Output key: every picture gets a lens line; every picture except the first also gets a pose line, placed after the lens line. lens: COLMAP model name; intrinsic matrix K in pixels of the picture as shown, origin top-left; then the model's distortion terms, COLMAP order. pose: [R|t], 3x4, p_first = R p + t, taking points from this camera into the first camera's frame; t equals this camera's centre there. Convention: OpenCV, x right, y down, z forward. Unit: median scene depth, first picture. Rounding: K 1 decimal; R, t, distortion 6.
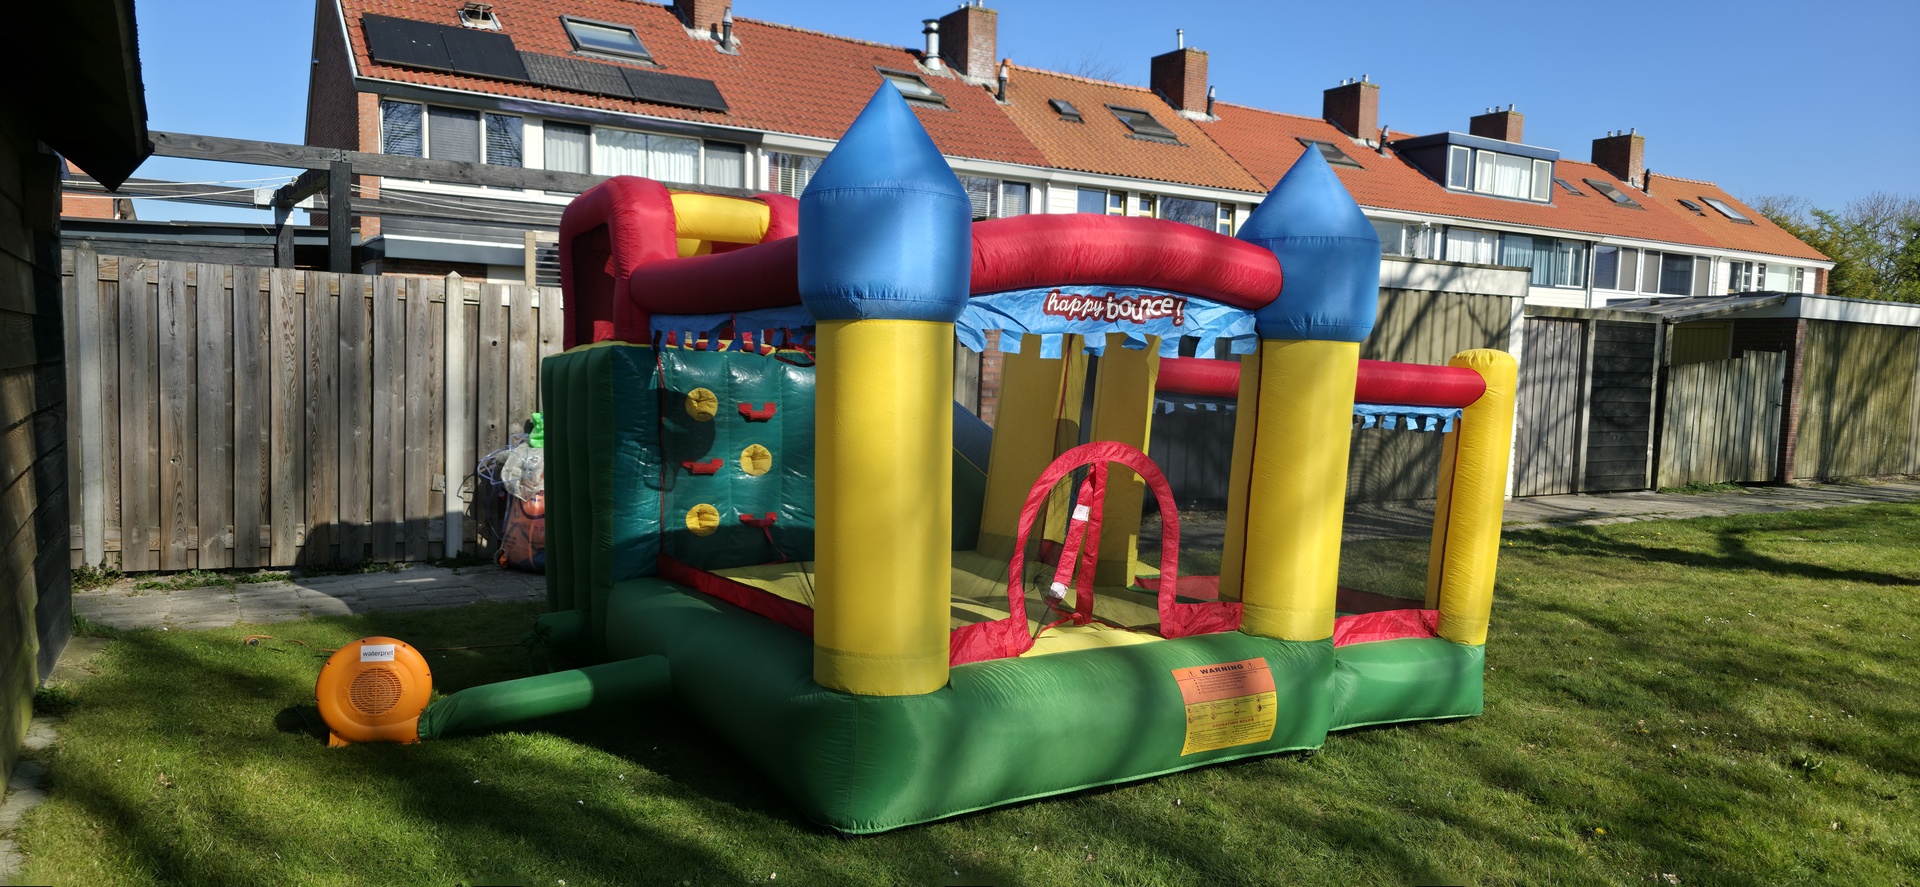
lens RADIAL K [[1265.3, 0, 965.2], [0, 1265.3, 455.7], [0, 0, 1]] dist [0.050138, -0.041582]
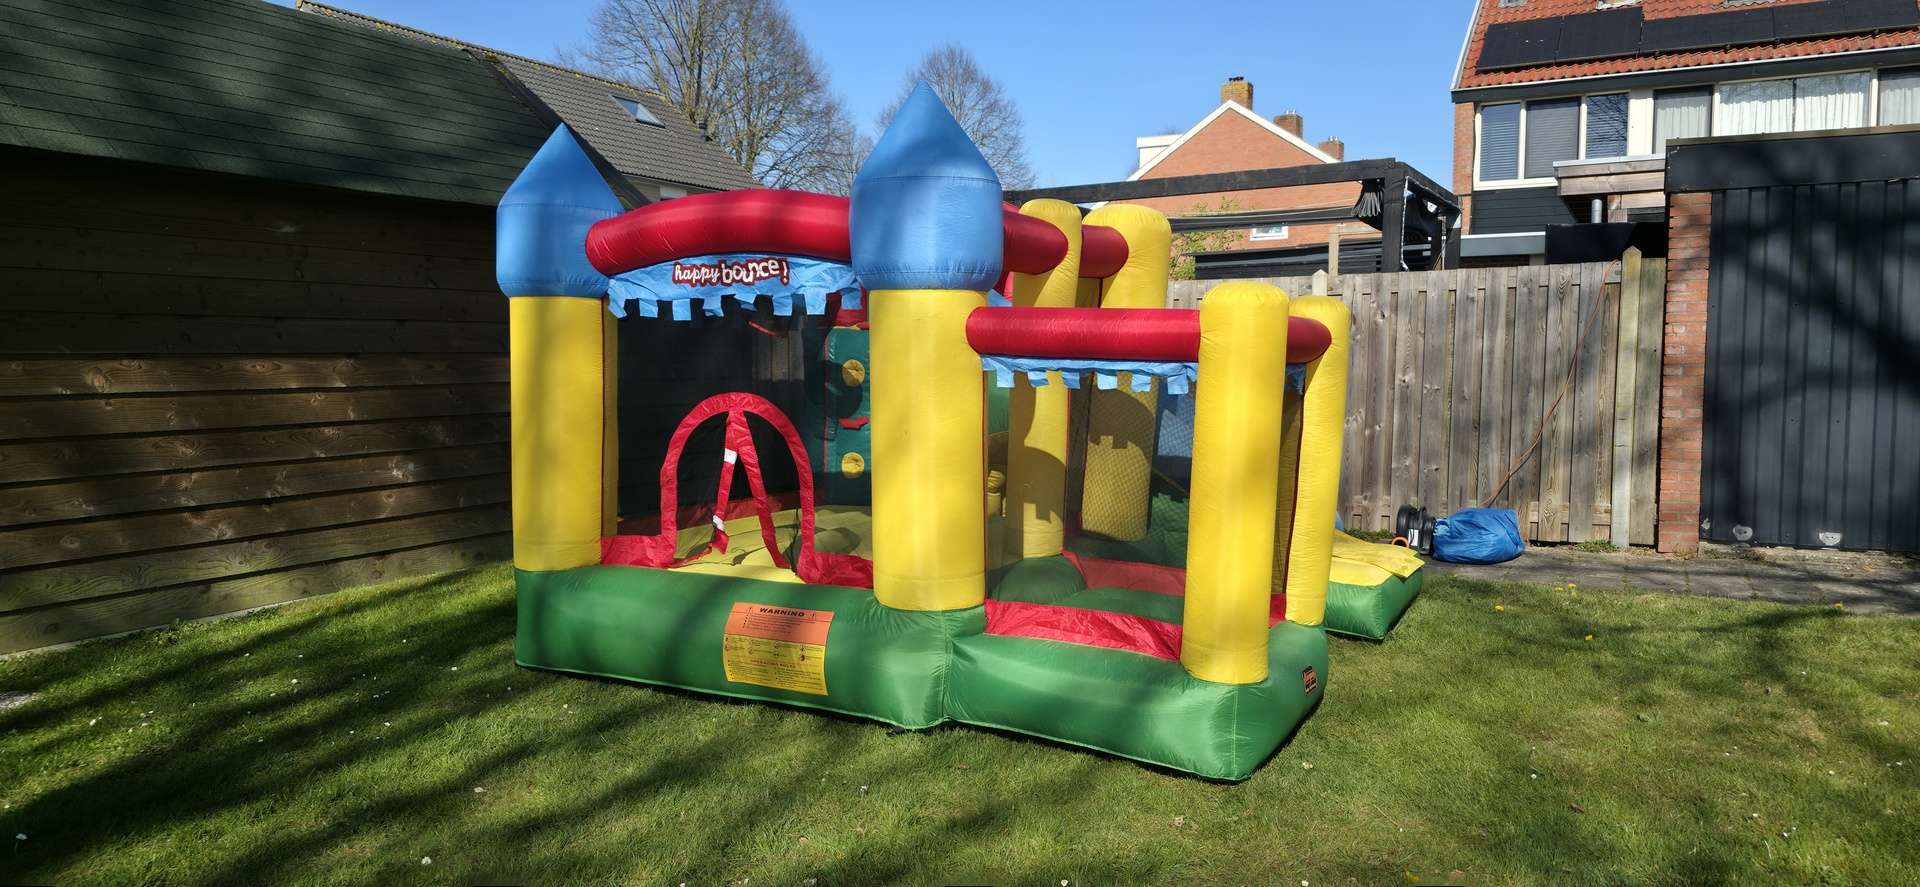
lens RADIAL K [[1265.3, 0, 962.3], [0, 1265.3, 432.9], [0, 0, 1]] dist [0.050138, -0.041582]
pose [[0.493707, 0.028175, -0.869172, 0.213808], [-0.047304, 0.998865, 0.005509, 0.001639], [0.868341, 0.038396, 0.494480, 0.111338]]
